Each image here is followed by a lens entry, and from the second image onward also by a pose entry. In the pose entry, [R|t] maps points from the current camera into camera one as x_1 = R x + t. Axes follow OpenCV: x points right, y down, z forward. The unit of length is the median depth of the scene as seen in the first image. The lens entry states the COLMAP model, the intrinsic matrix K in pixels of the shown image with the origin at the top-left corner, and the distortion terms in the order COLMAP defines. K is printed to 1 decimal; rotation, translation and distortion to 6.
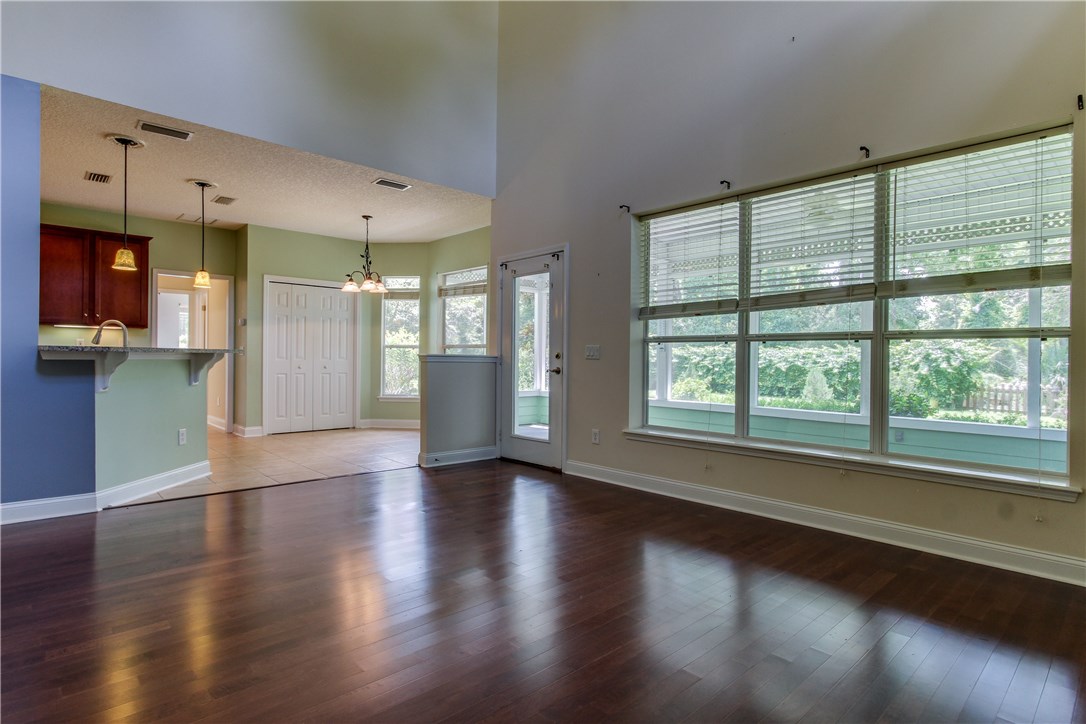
lens RADIAL K [[559.8, 0, 543.0], [0, 559.8, 362.0], [0, 0, 1]] dist [-0.003988, 0.000352]
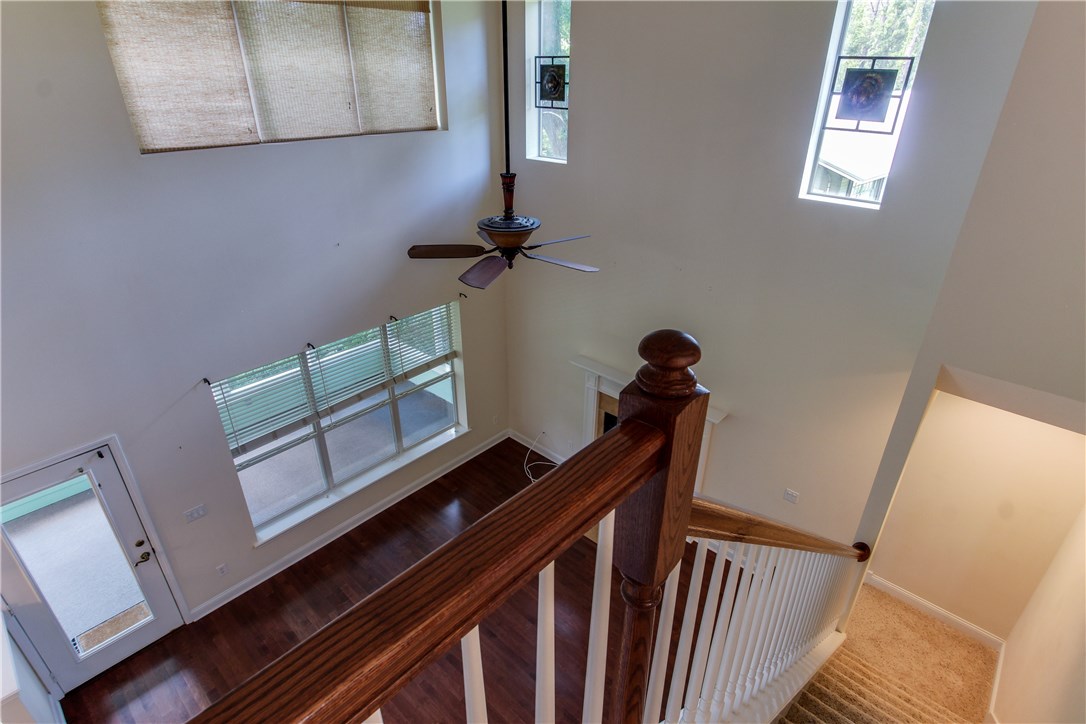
lens RADIAL K [[566.9, 0, 546.4], [0, 566.9, 360.0], [0, 0, 1]] dist [-0.014152, 0.008145]
pose [[-0.074627, -0.468858, 0.880115, -0.818264], [0.001777, 0.882512, 0.470286, -0.836376], [-0.997210, 0.036660, -0.065026, 0.486915]]
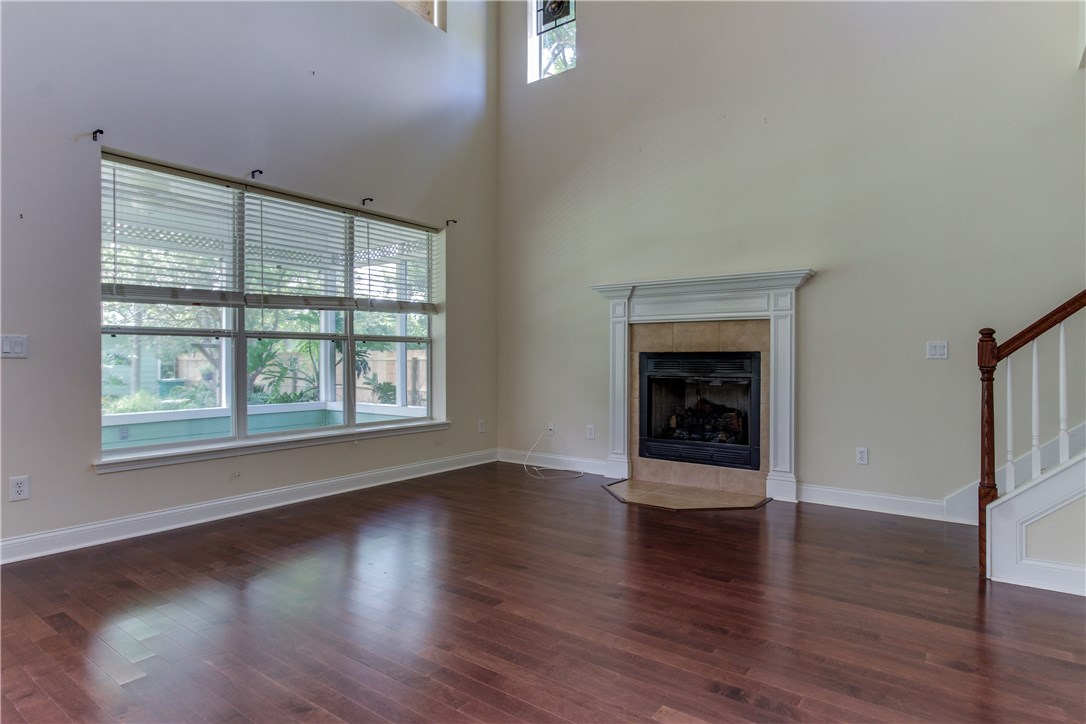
lens RADIAL K [[606.1, 0, 543.0], [0, 606.1, 362.0], [0, 0, 1]] dist [0.000344, 0.000692]
pose [[-0.174563, -0.020283, 0.984437, -0.718745], [0.004790, 0.999758, 0.021449, -0.014093], [-0.984634, 0.008459, -0.174424, 0.637458]]
